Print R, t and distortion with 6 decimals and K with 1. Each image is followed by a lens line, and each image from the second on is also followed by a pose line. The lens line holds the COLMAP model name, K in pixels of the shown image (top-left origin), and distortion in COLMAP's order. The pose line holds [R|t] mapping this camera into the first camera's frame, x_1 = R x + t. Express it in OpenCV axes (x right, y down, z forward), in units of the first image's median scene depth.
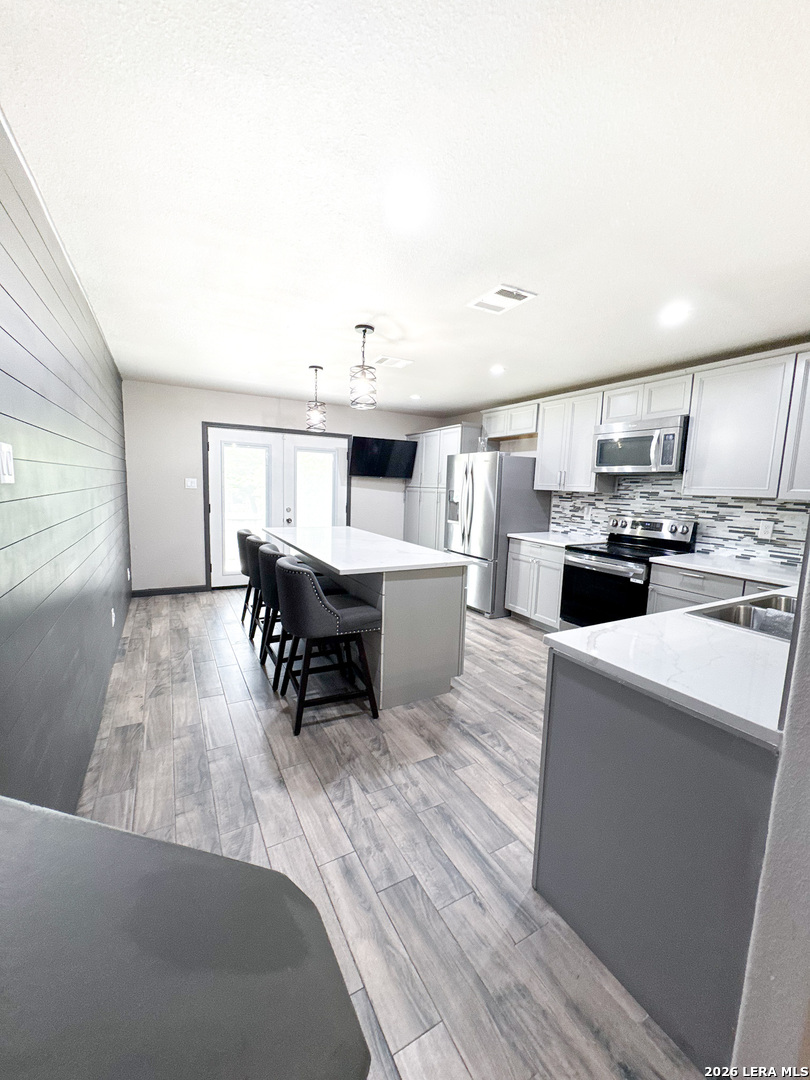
lens RADIAL K [[430.2, 0, 407.1], [0, 430.2, 538.6], [0, 0, 1]] dist [-0.001488, 0.000016]
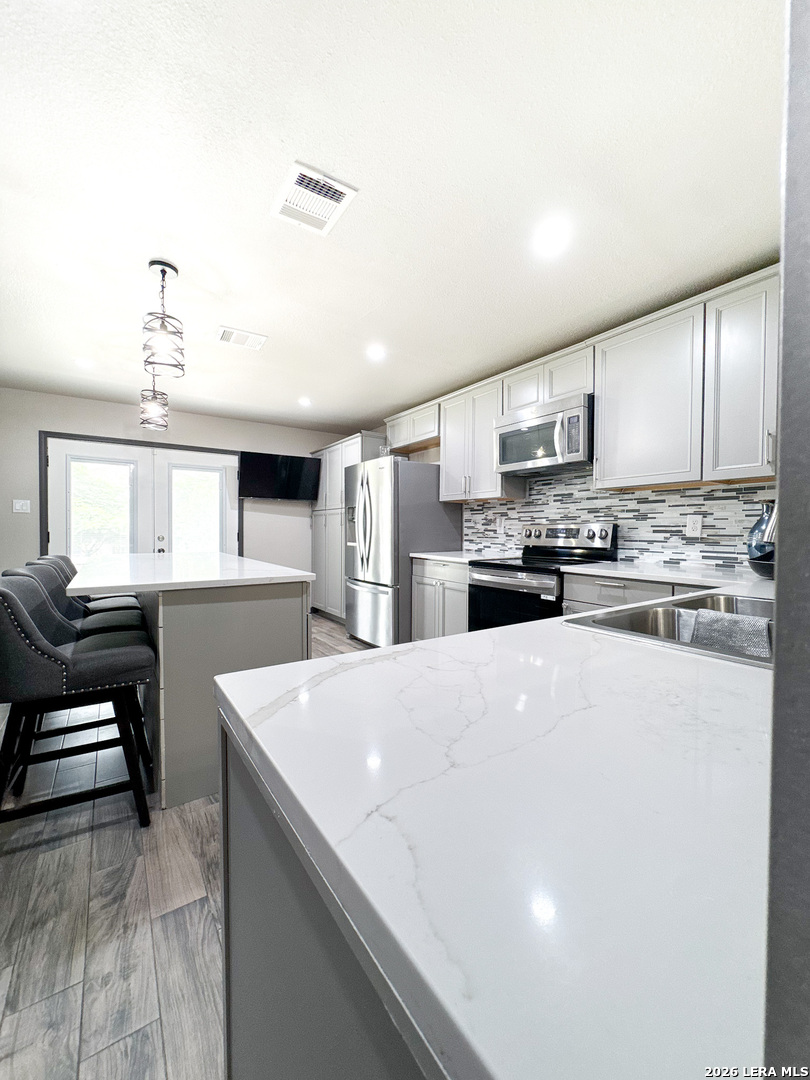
lens RADIAL K [[430.2, 0, 405.8], [0, 430.2, 537.4], [0, 0, 1]] dist [-0.001488, 0.000016]
pose [[0.995174, -0.029203, 0.093681, 0.173791], [0.038731, 0.994076, -0.101552, 0.050374], [-0.090160, 0.104690, 0.990410, 0.198593]]
